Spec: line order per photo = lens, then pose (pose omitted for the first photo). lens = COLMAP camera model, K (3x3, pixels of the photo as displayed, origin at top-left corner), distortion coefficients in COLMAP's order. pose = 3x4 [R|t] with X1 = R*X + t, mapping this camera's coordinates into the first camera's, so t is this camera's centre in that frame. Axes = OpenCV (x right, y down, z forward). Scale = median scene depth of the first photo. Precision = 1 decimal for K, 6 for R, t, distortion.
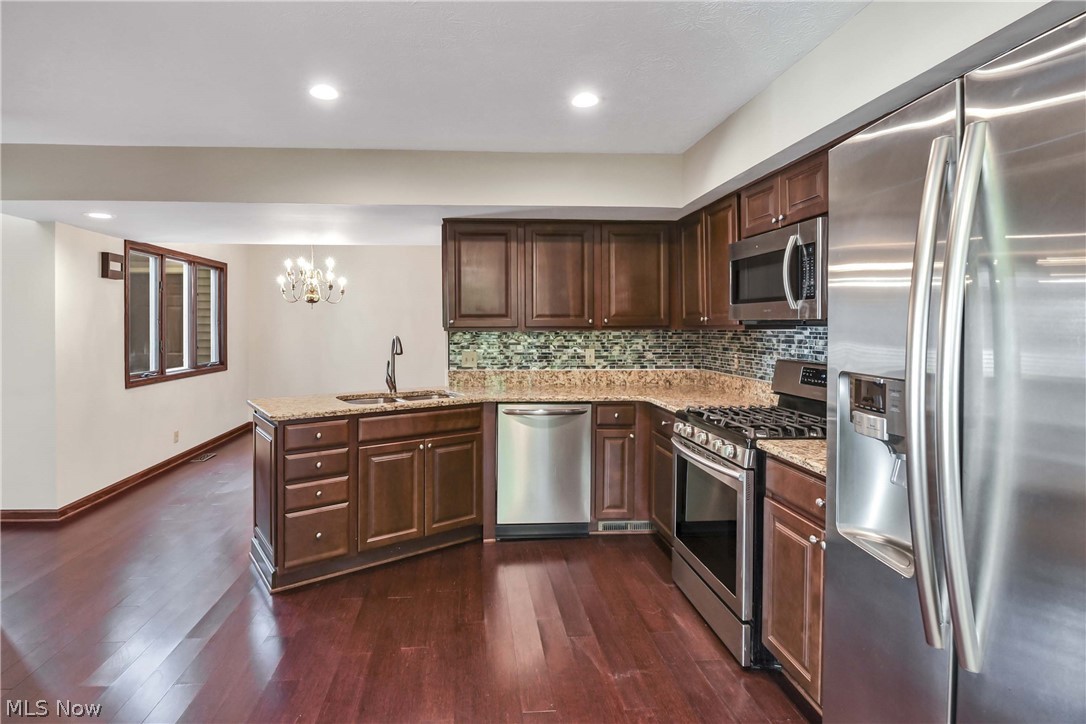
lens RADIAL K [[539.5, 0, 492.1], [0, 539.5, 327.9], [0, 0, 1]] dist [-0.000748, -0.016610]
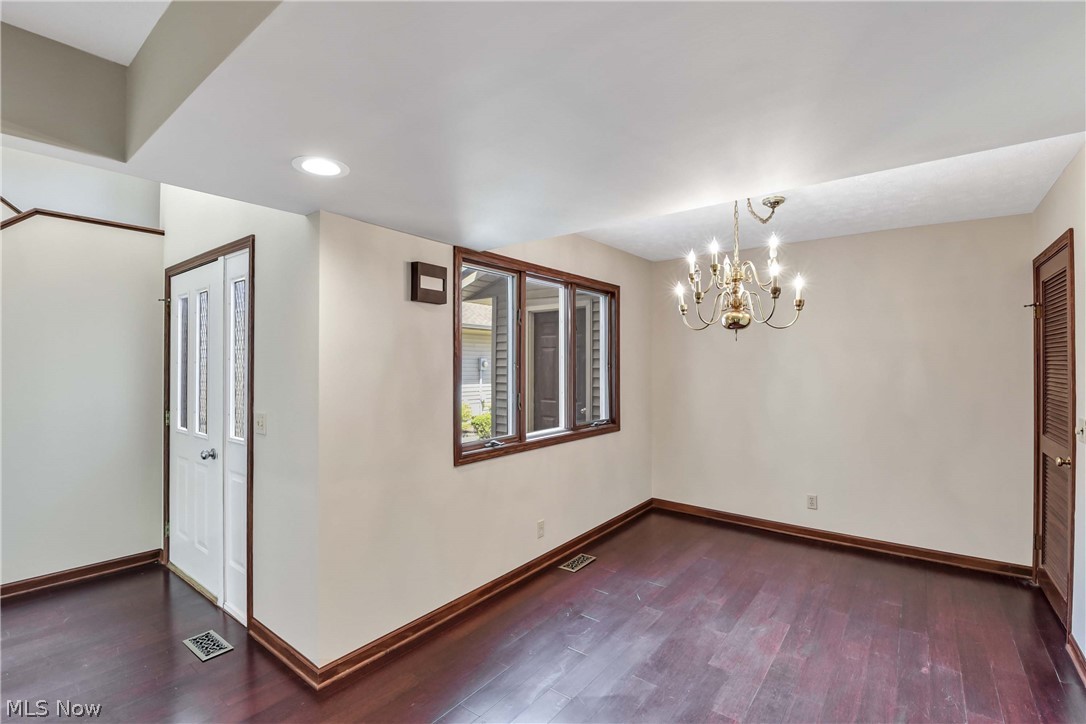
lens RADIAL K [[488.9, 0, 547.7], [0, 488.9, 357.1], [0, 0, 1]] dist [0.002010, -0.011352]
pose [[0.765931, -0.012529, -0.642800, -0.201687], [-0.001886, 0.999762, -0.021734, -0.010753], [0.642920, 0.017859, 0.765725, 0.617824]]
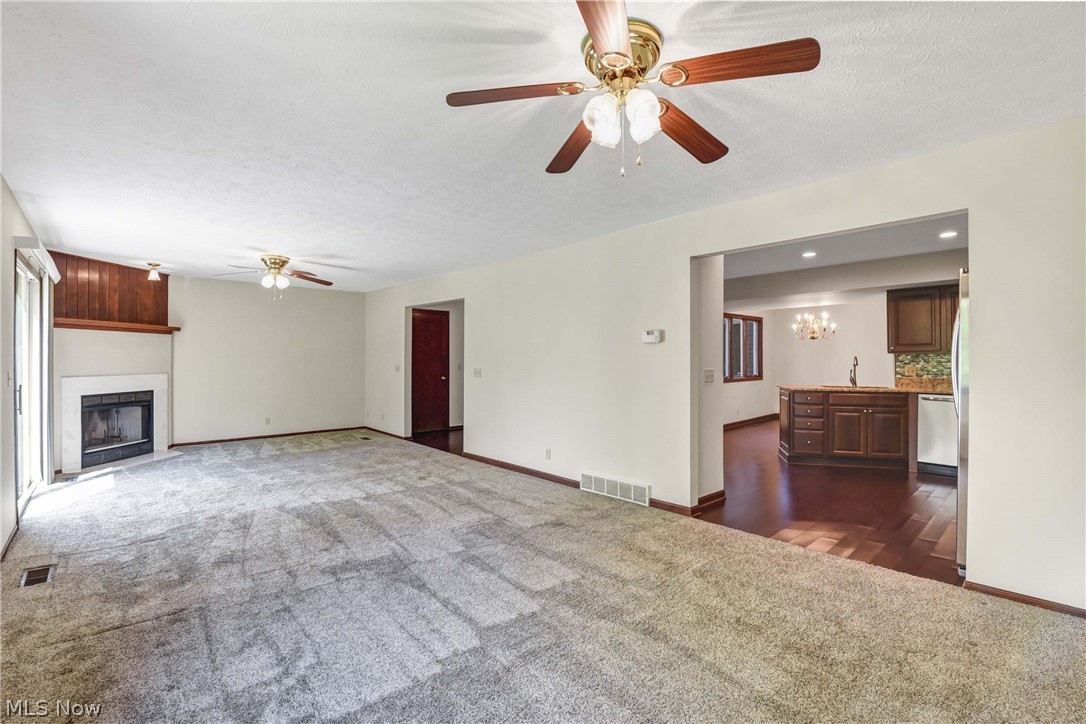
lens RADIAL K [[488.9, 0, 547.7], [0, 488.9, 357.1], [0, 0, 1]] dist [0.002010, -0.011352]
pose [[0.656616, -0.003057, -0.754219, 0.327475], [-0.003397, 0.999970, -0.007010, 0.027822], [0.754217, 0.007164, 0.656586, -0.758821]]
